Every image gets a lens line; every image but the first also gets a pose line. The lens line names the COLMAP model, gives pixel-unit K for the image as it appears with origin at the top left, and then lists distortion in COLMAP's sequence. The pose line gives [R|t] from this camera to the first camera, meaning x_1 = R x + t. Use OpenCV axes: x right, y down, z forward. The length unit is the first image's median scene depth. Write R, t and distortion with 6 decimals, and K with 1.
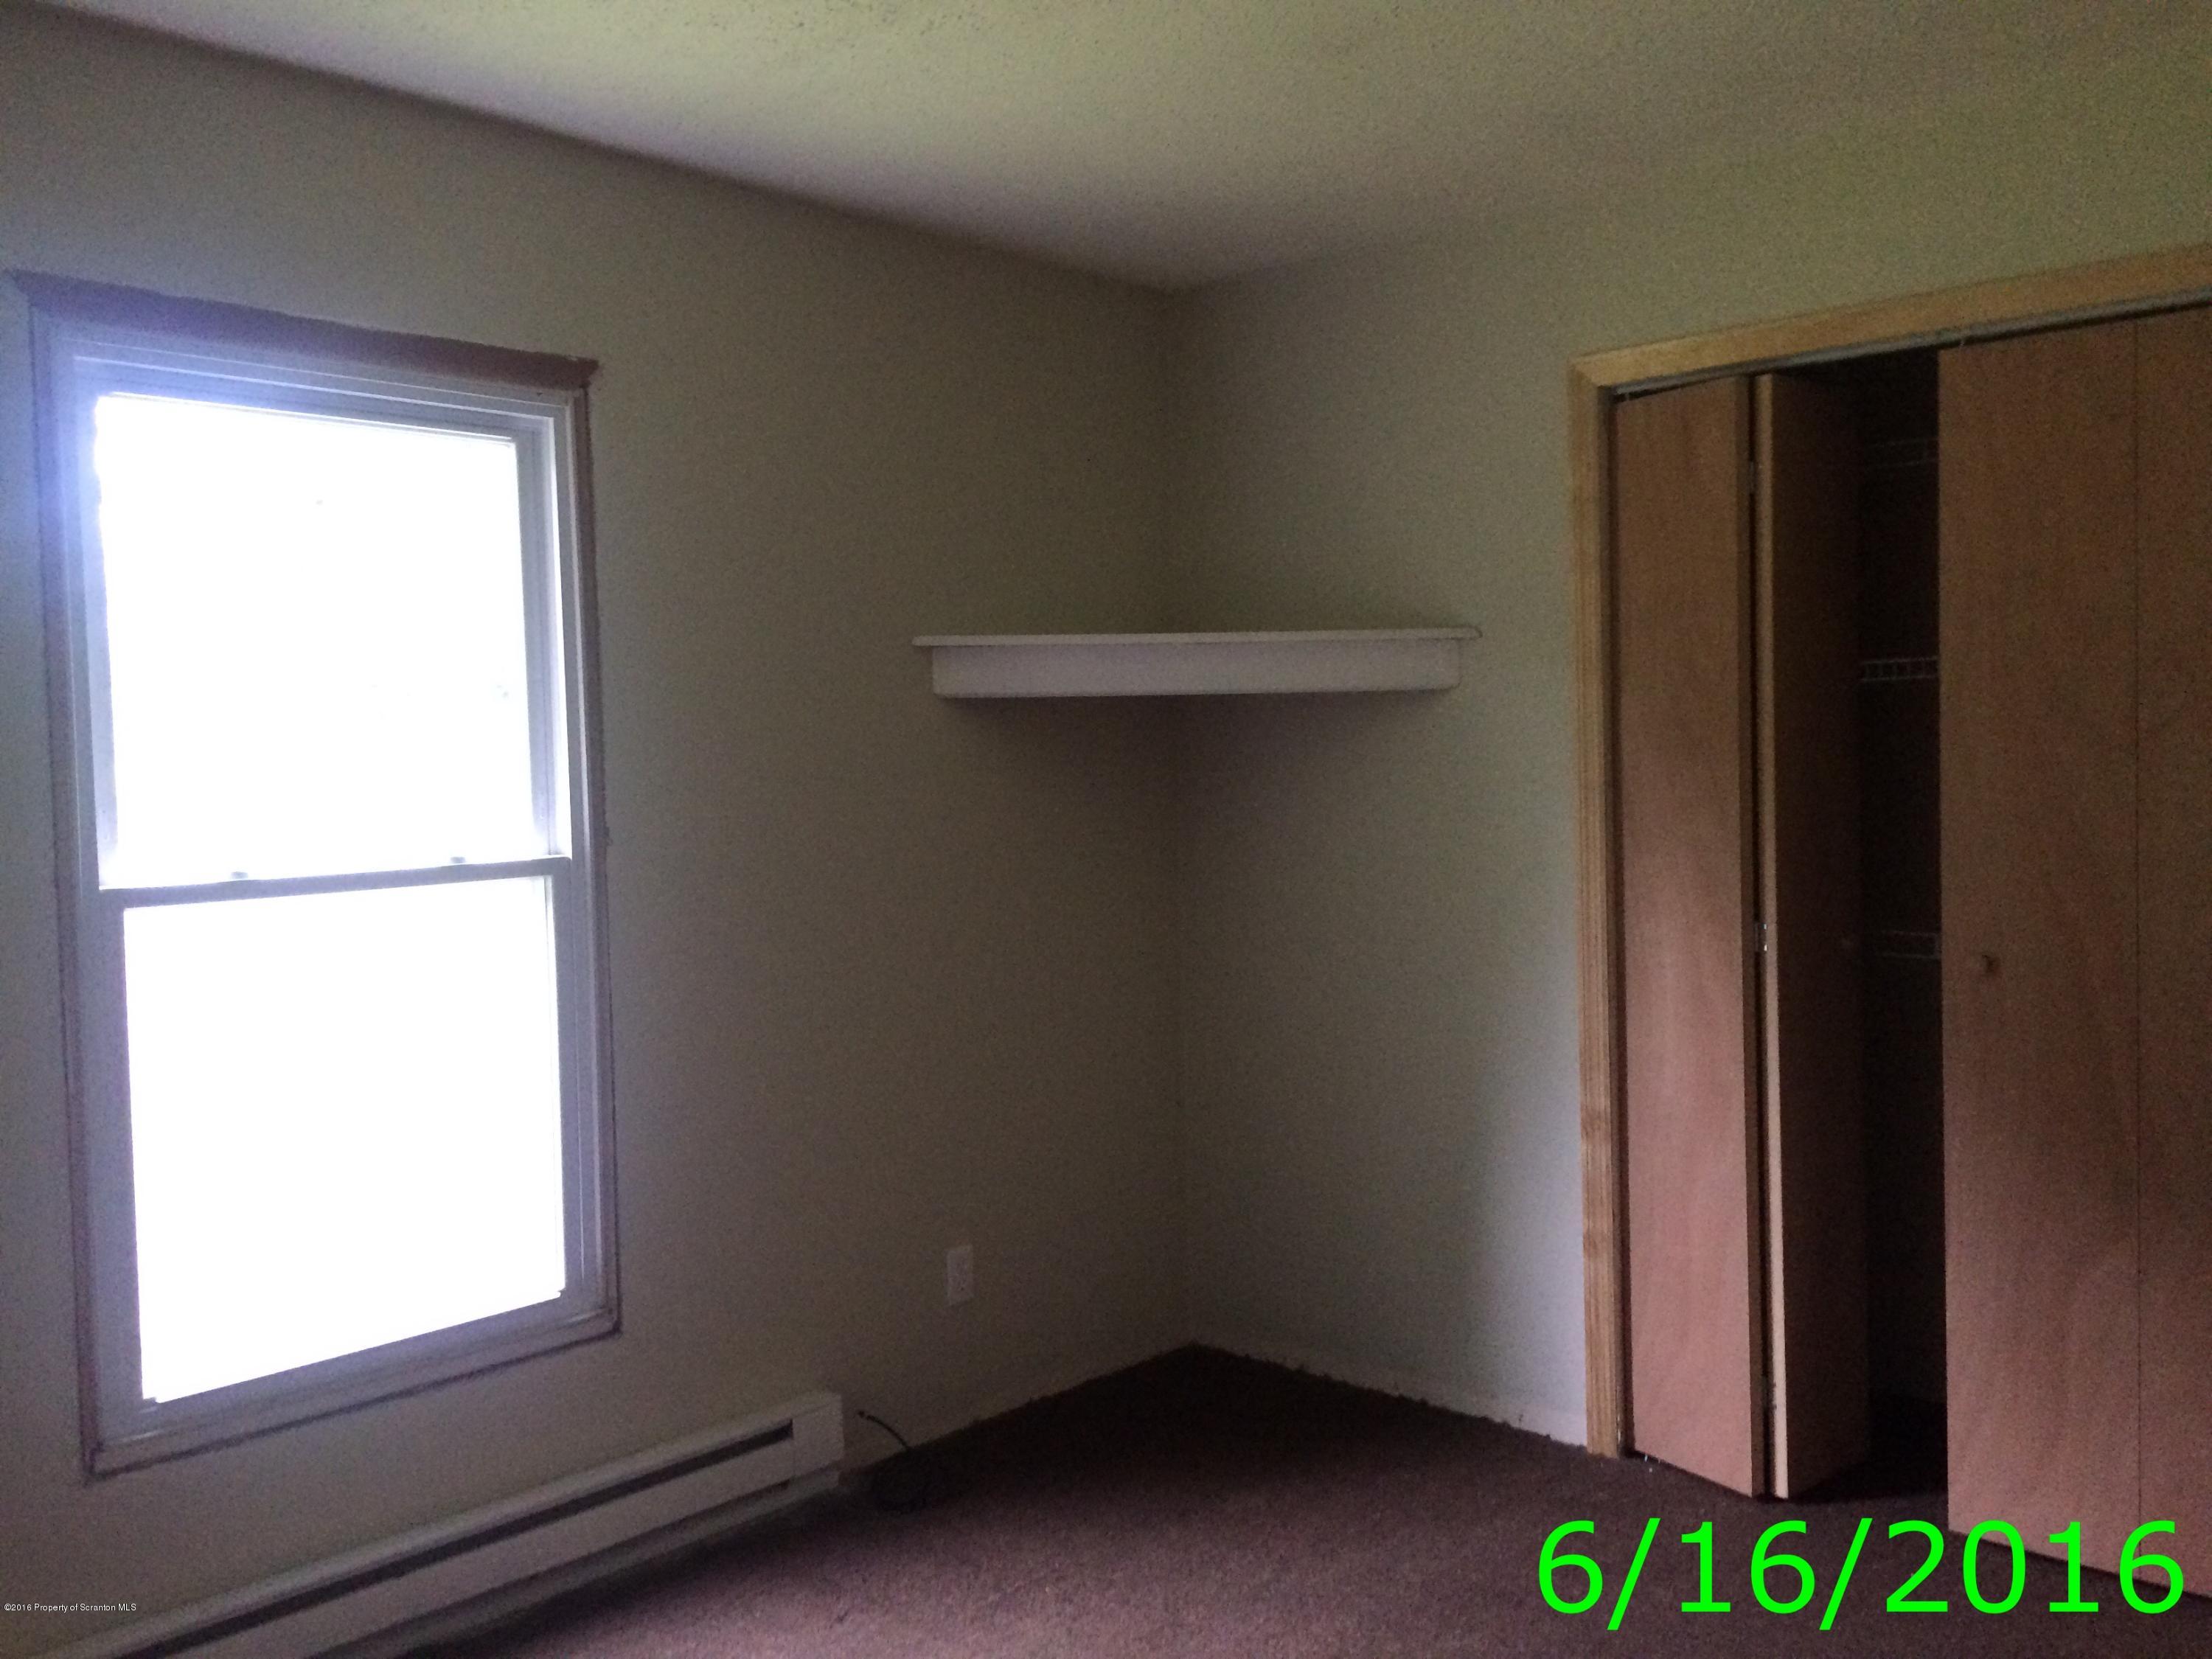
lens RADIAL K [[1881.4, 0, 1102.0], [0, 1881.4, 824.5], [0, 0, 1]] dist [0.050191, -0.013185]
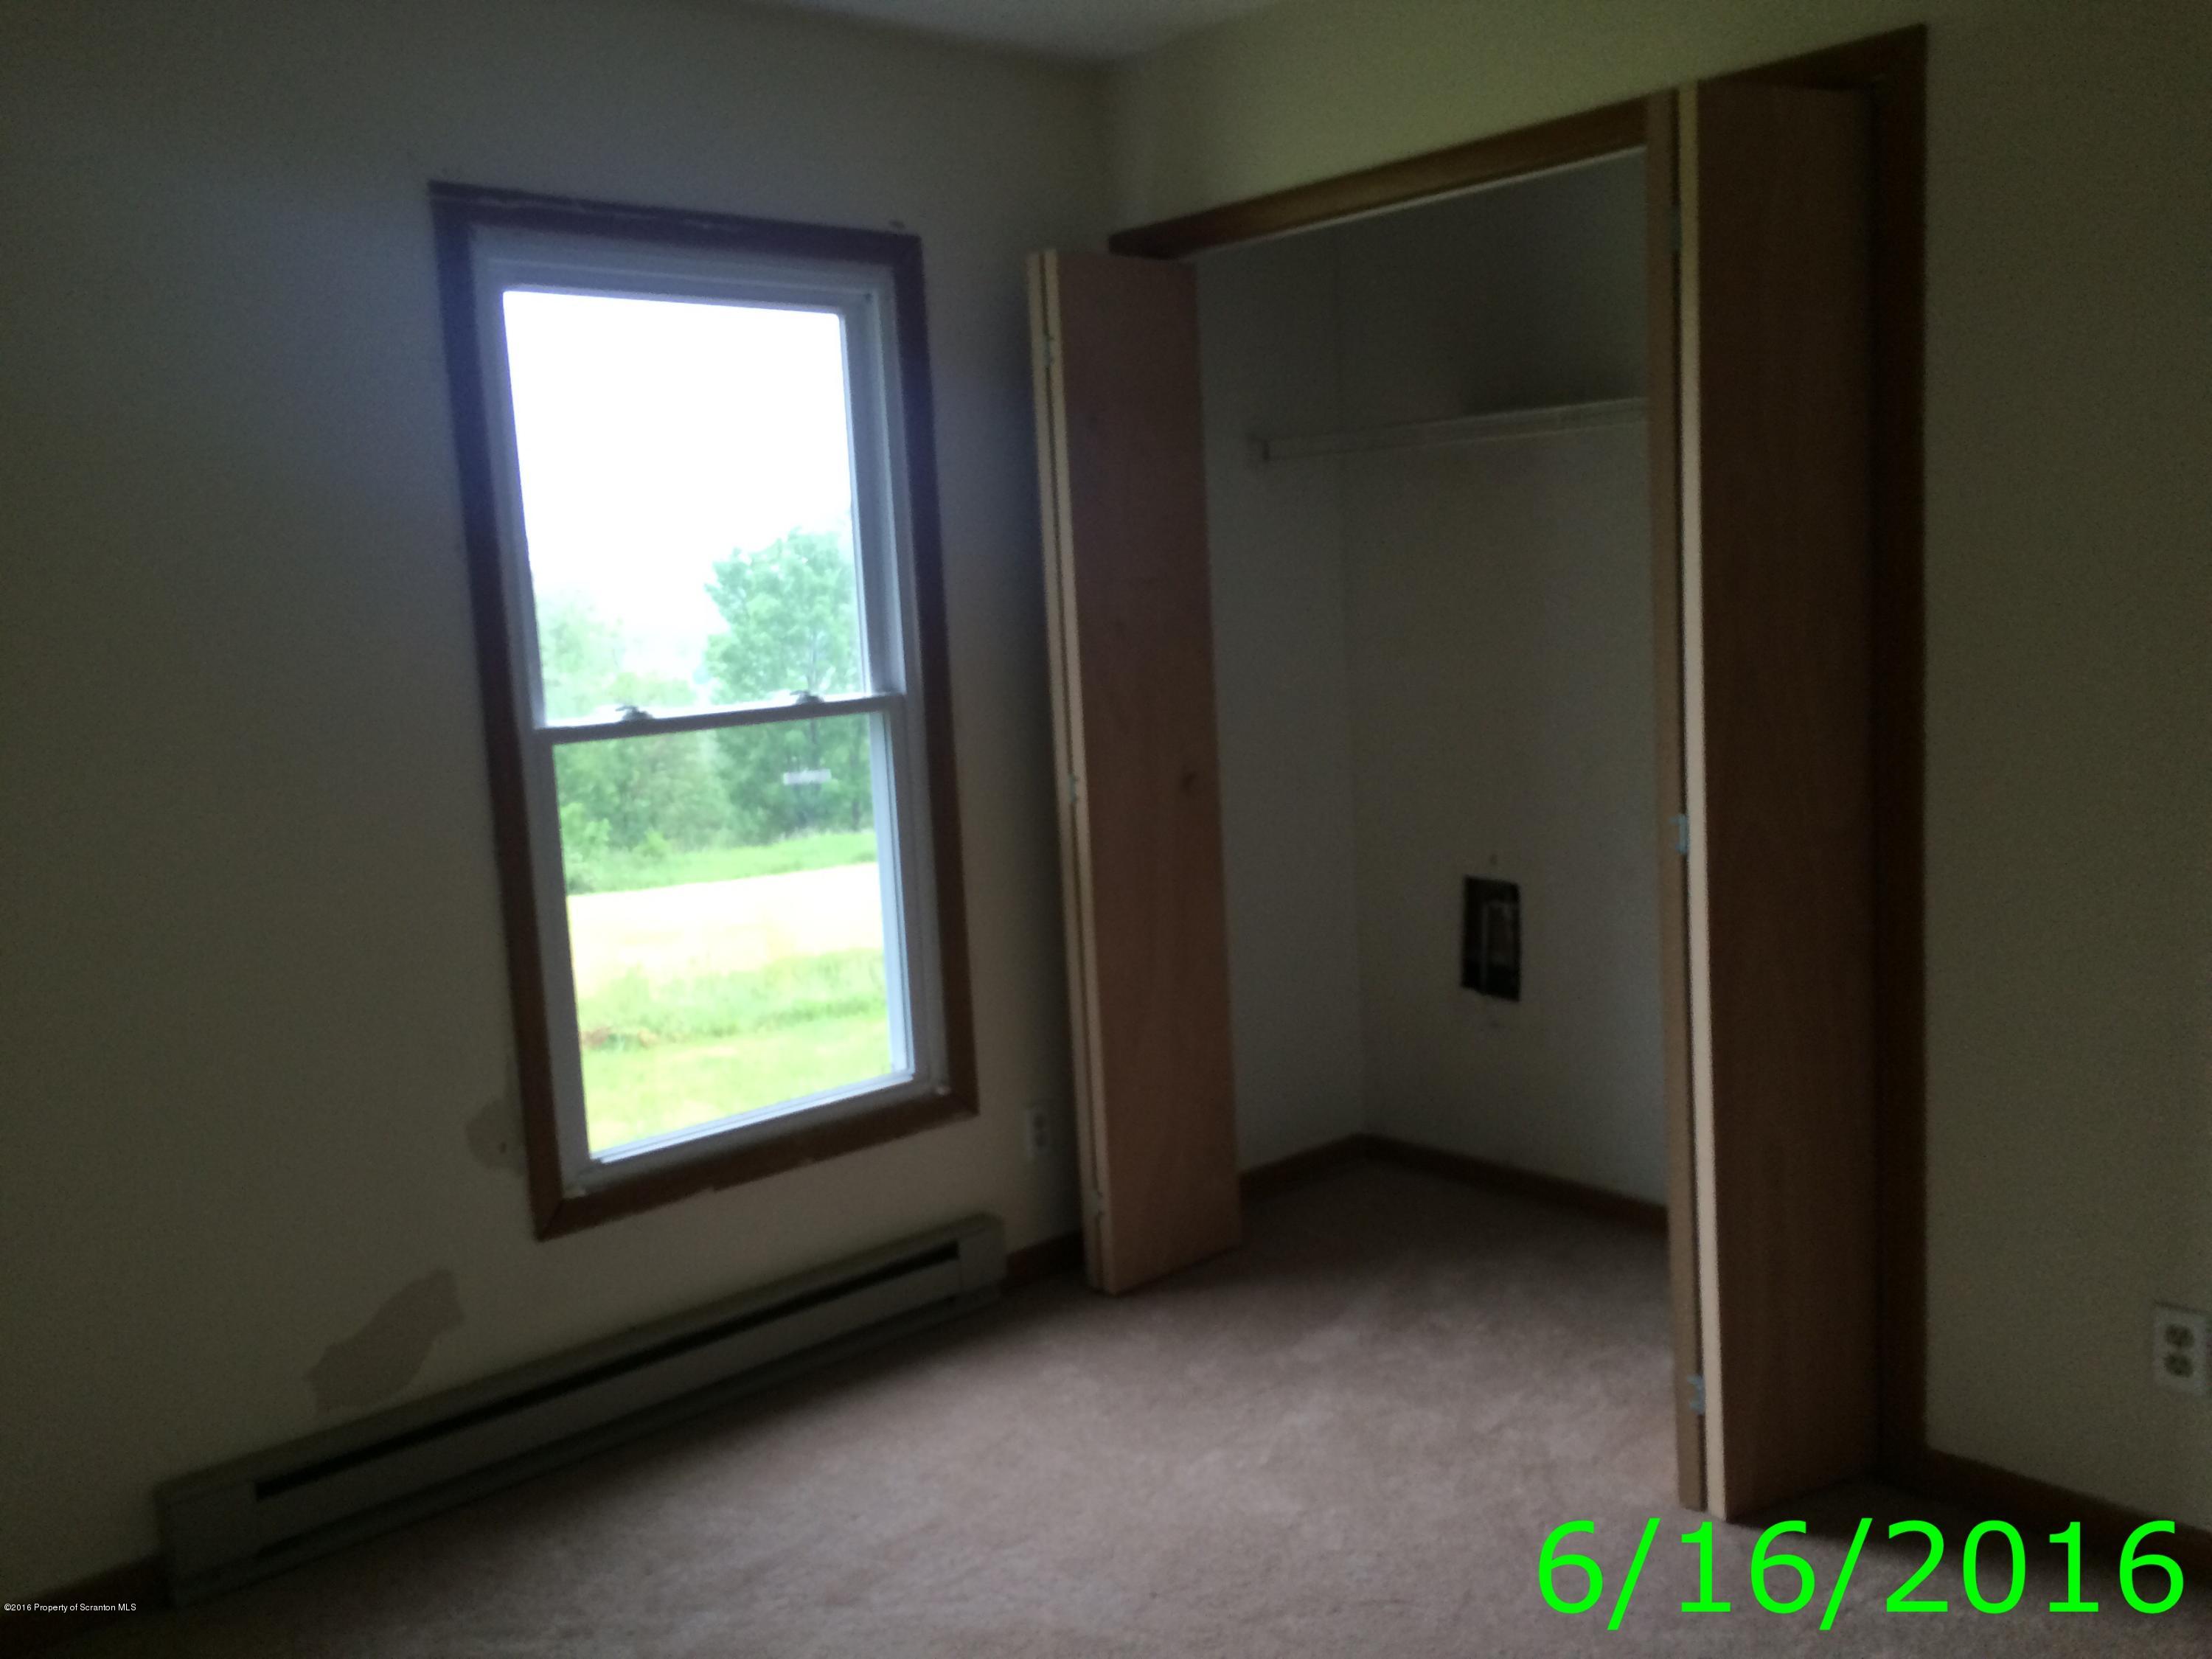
lens RADIAL K [[1881.4, 0, 1110.2], [0, 1881.4, 833.5], [0, 0, 1]] dist [0.050191, -0.013185]
pose [[0.998221, -0.022409, -0.055253, -0.110478], [0.027125, 0.995913, 0.086146, 0.008297], [0.053097, -0.087492, 0.994749, -0.123260]]
